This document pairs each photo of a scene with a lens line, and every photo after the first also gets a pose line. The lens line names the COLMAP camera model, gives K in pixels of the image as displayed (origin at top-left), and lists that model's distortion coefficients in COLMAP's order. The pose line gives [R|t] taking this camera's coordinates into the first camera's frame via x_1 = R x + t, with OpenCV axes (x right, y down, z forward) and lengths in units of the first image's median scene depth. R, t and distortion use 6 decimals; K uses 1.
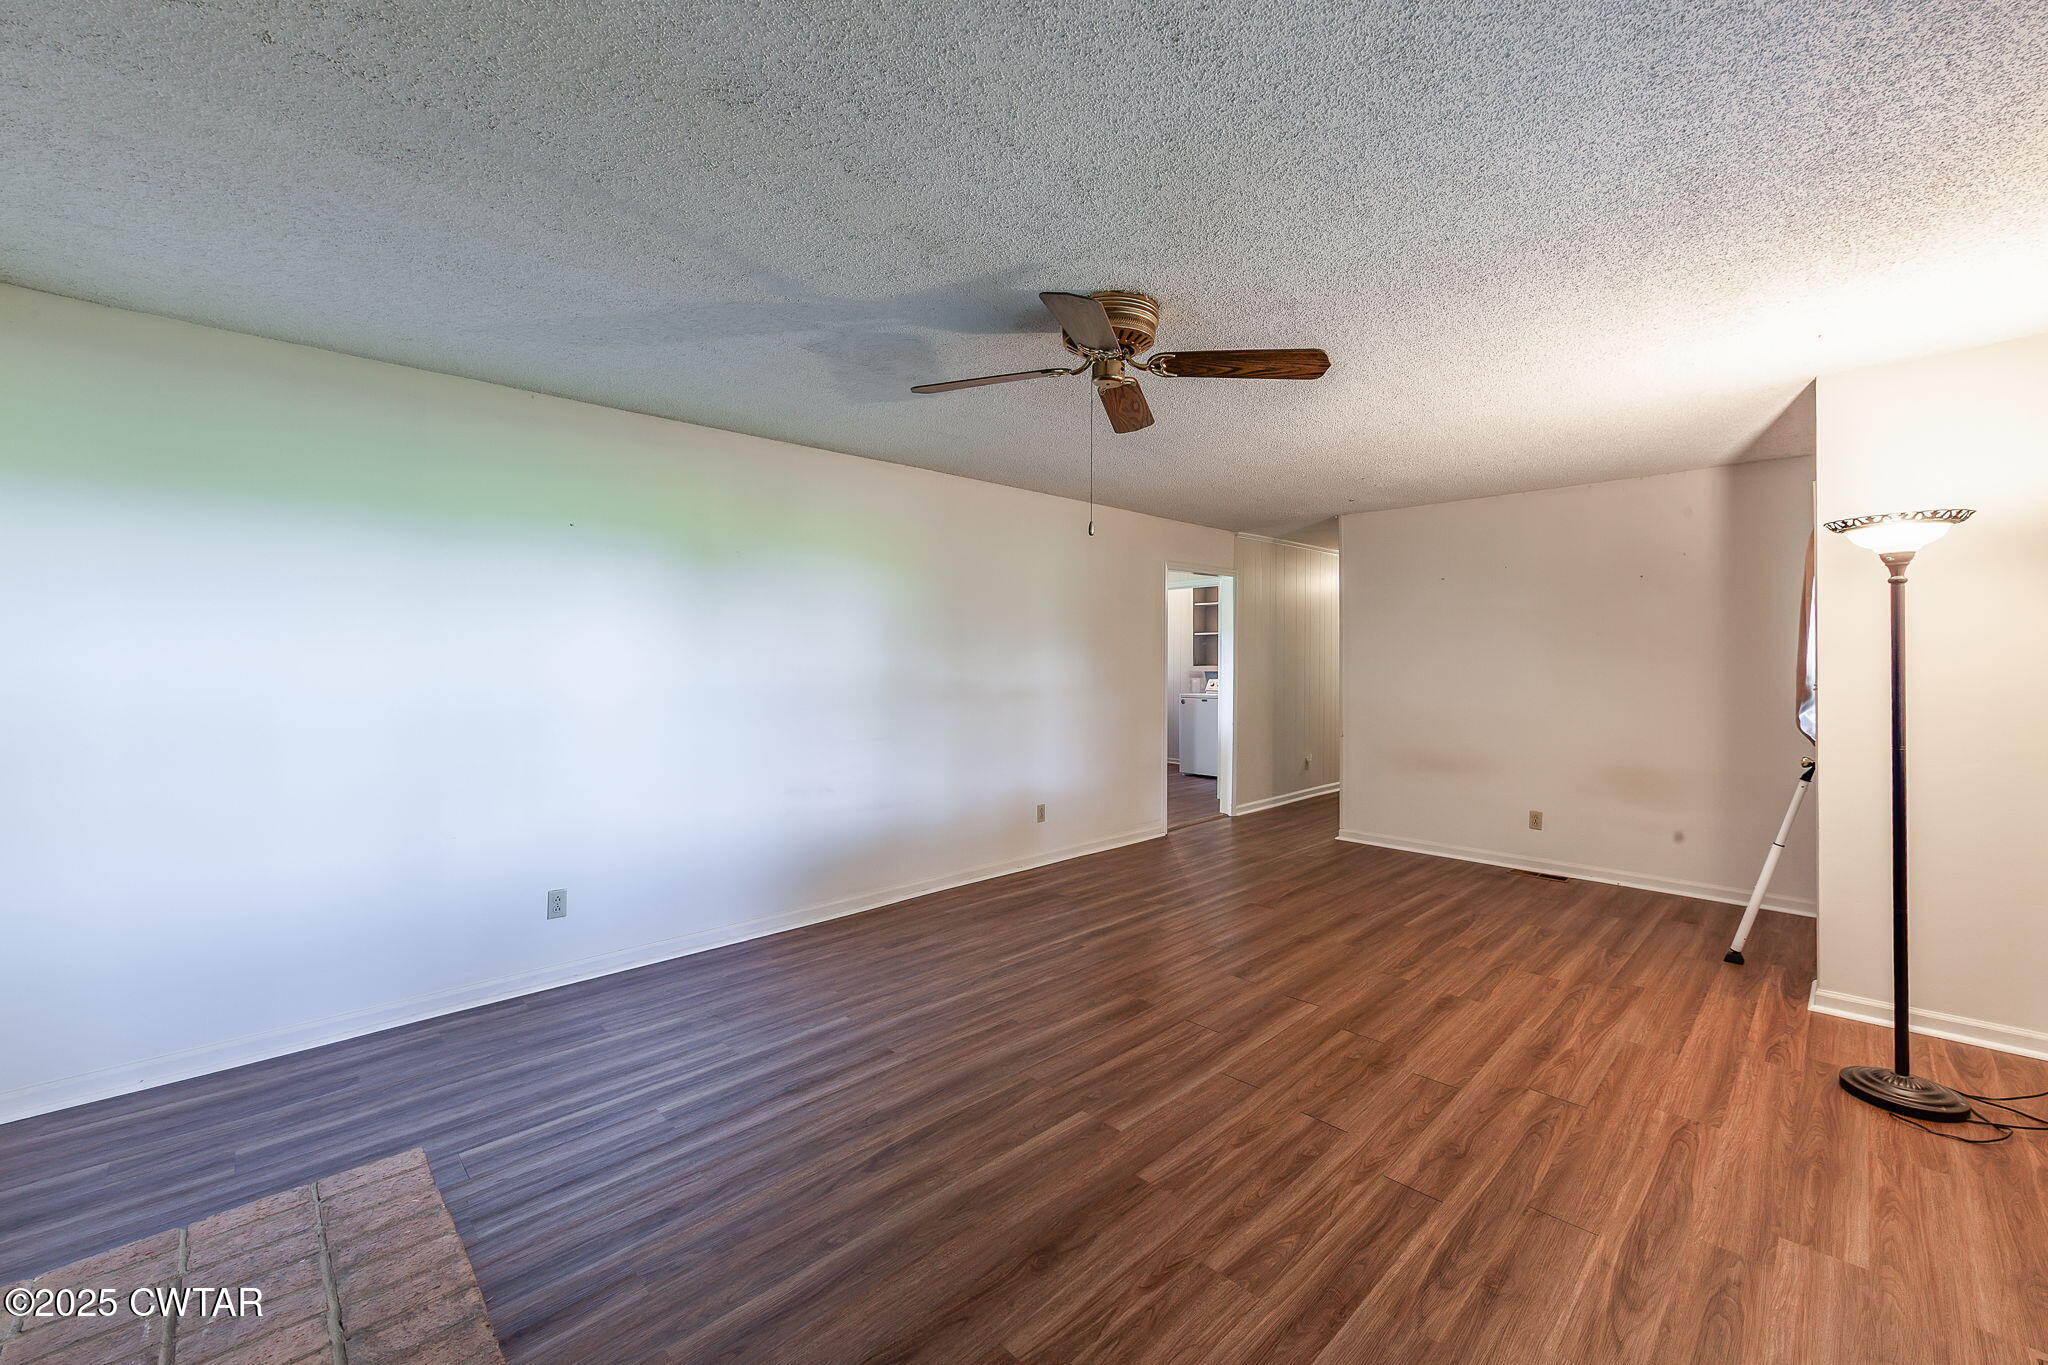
lens RADIAL K [[806.9, 0, 1036.3], [0, 806.9, 665.4], [0, 0, 1]] dist [-0.005834, 0.000824]
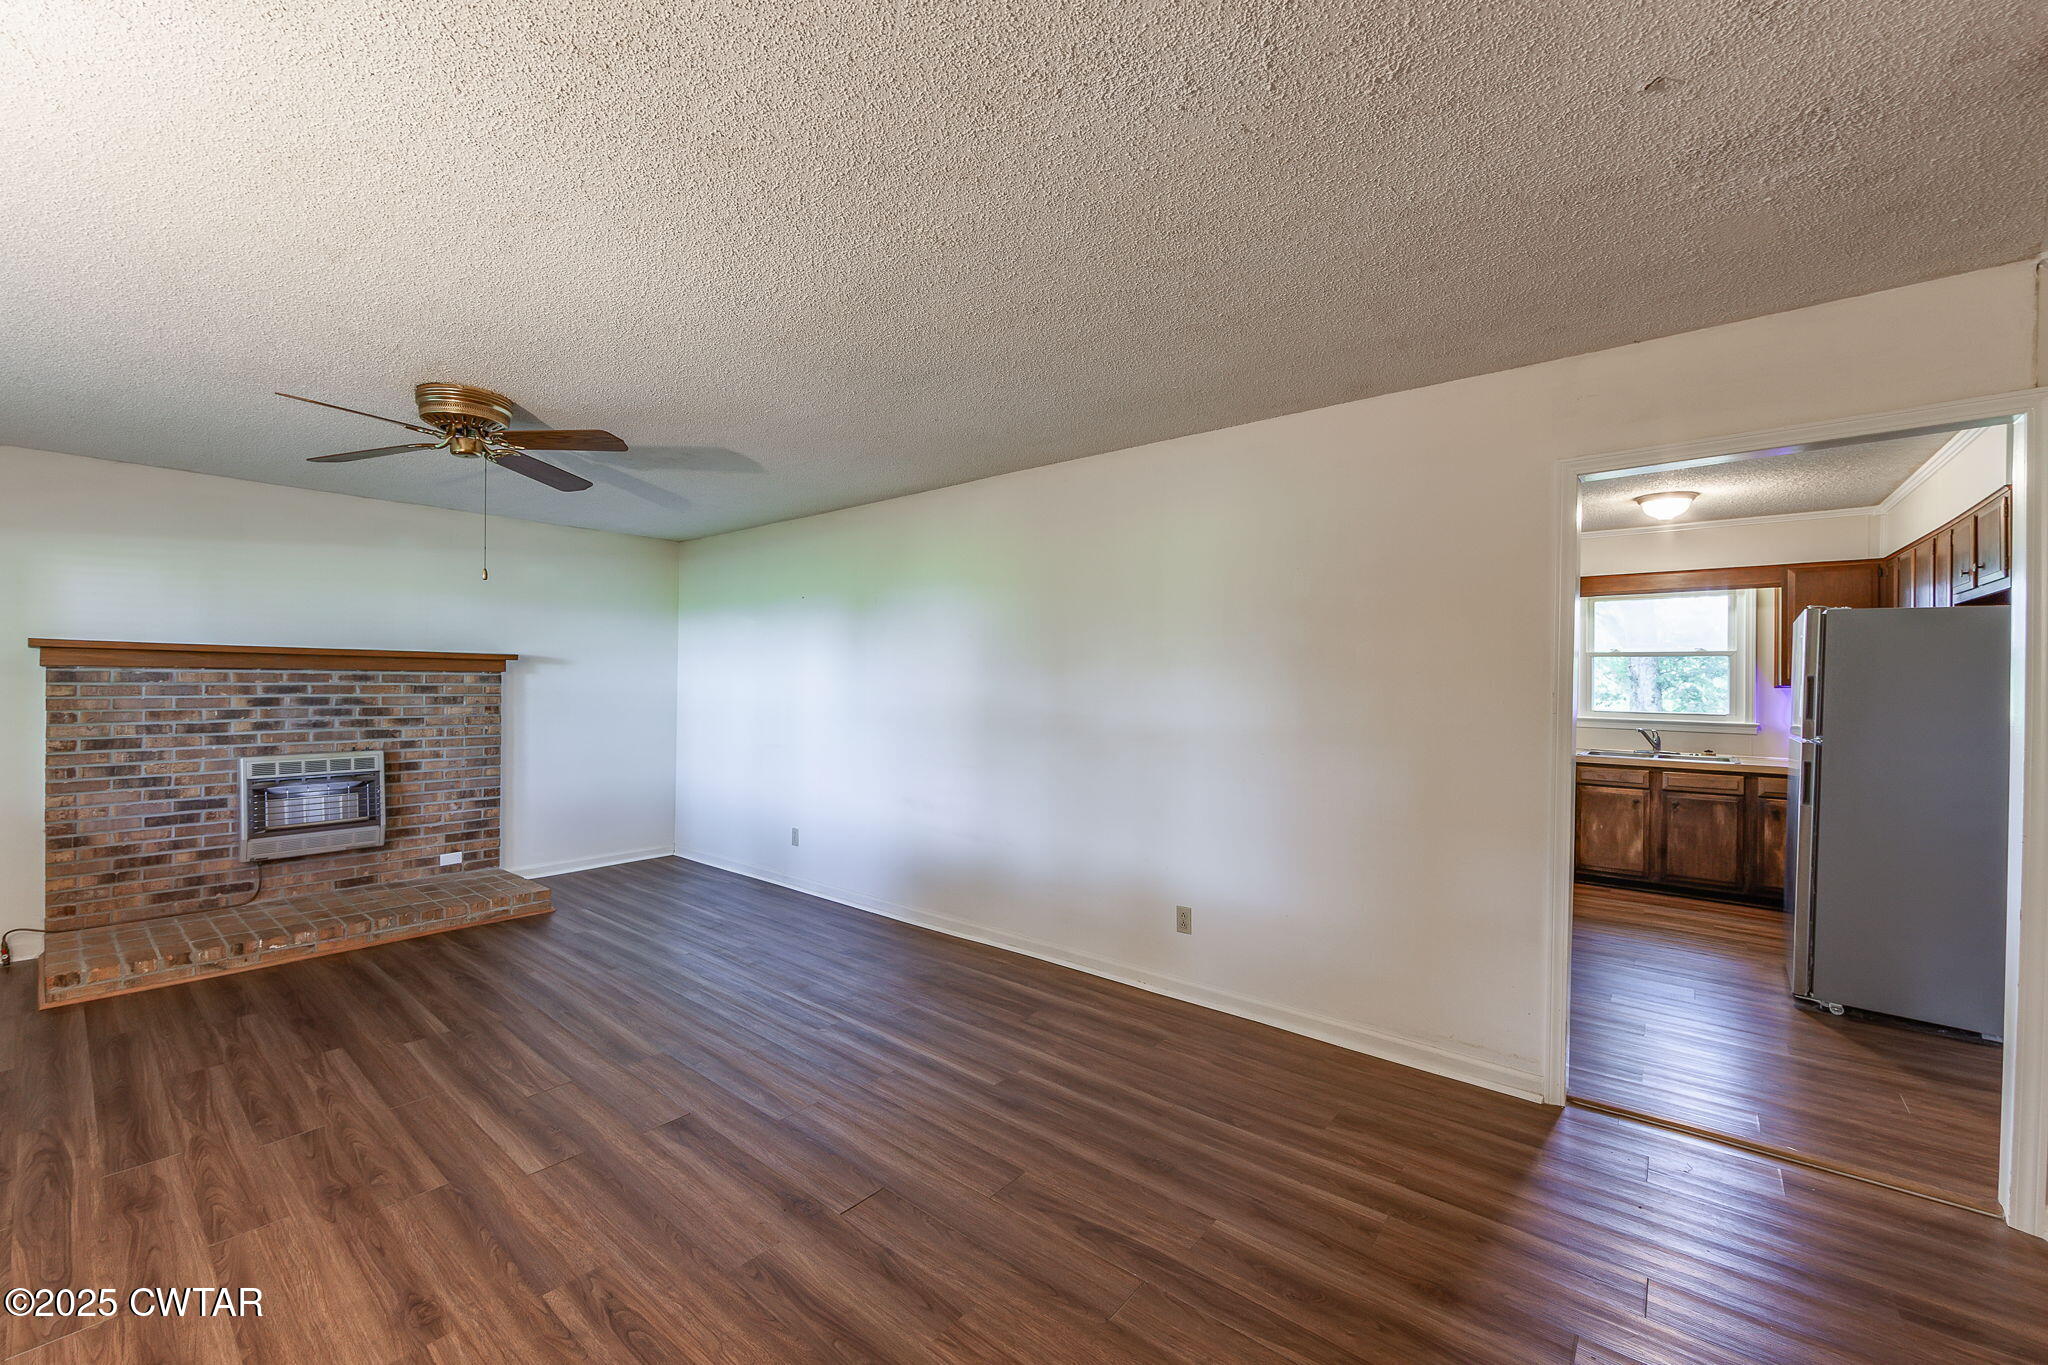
lens RADIAL K [[806.9, 0, 1008.7], [0, 806.9, 687.9], [0, 0, 1]] dist [-0.005834, 0.000824]
pose [[0.101890, 0.003540, -0.994789, 1.214636], [-0.014711, 0.999890, 0.002051, -0.007347], [0.994687, 0.014426, 0.101931, 1.496341]]
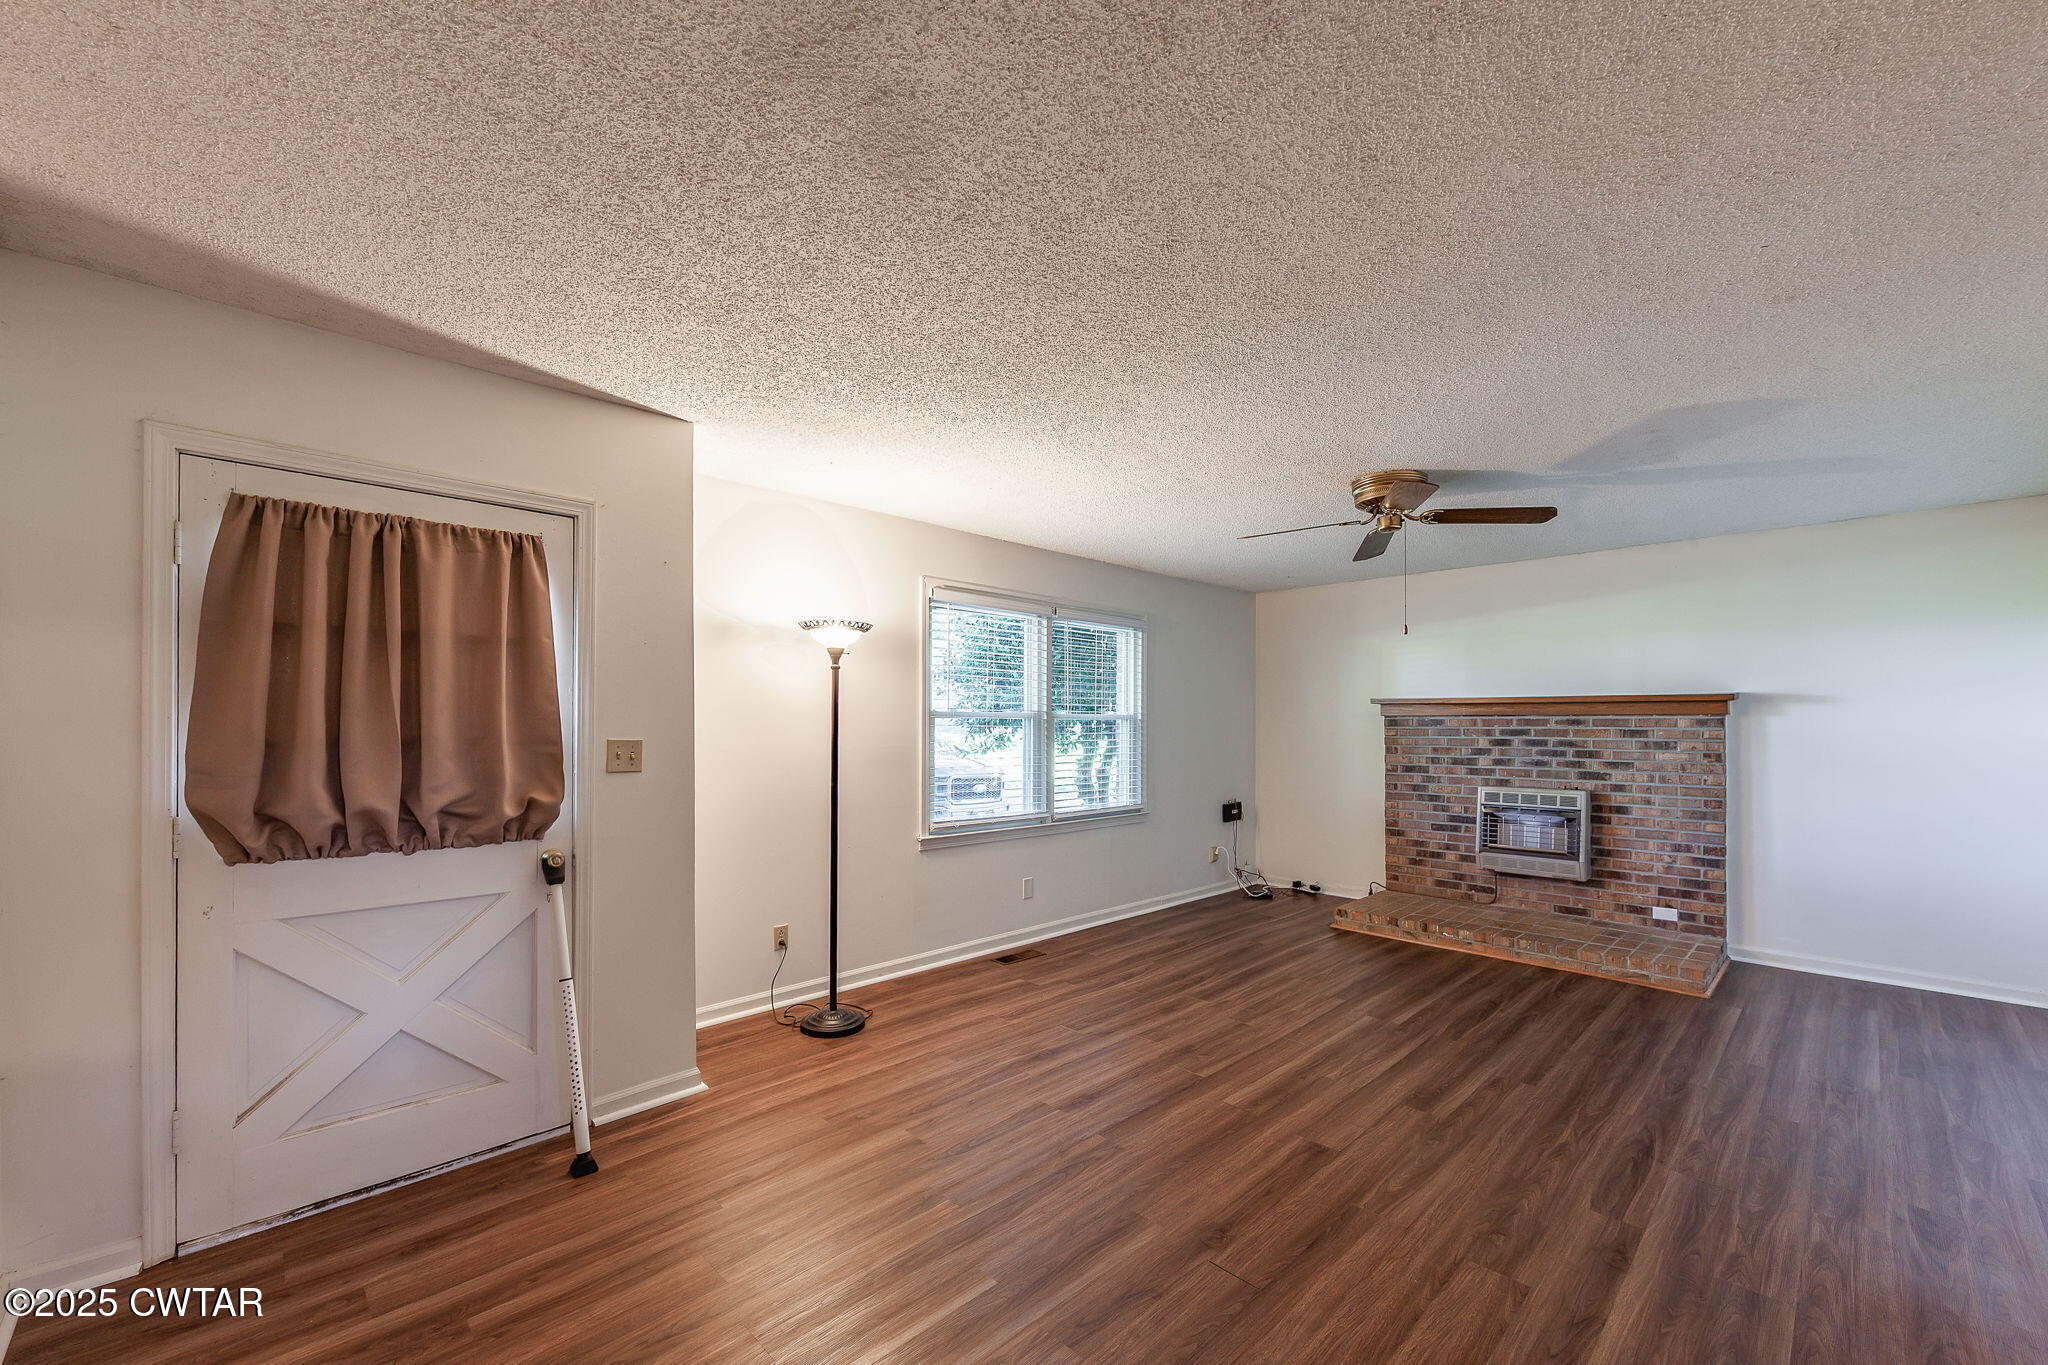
lens RADIAL K [[806.9, 0, 1024.9], [0, 806.9, 730.8], [0, 0, 1]] dist [-0.005834, 0.000824]
pose [[-0.999943, -0.001937, 0.010529, 0.633224], [-0.001754, 0.999848, 0.017362, -0.015480], [-0.010561, 0.017343, -0.999794, 2.139111]]
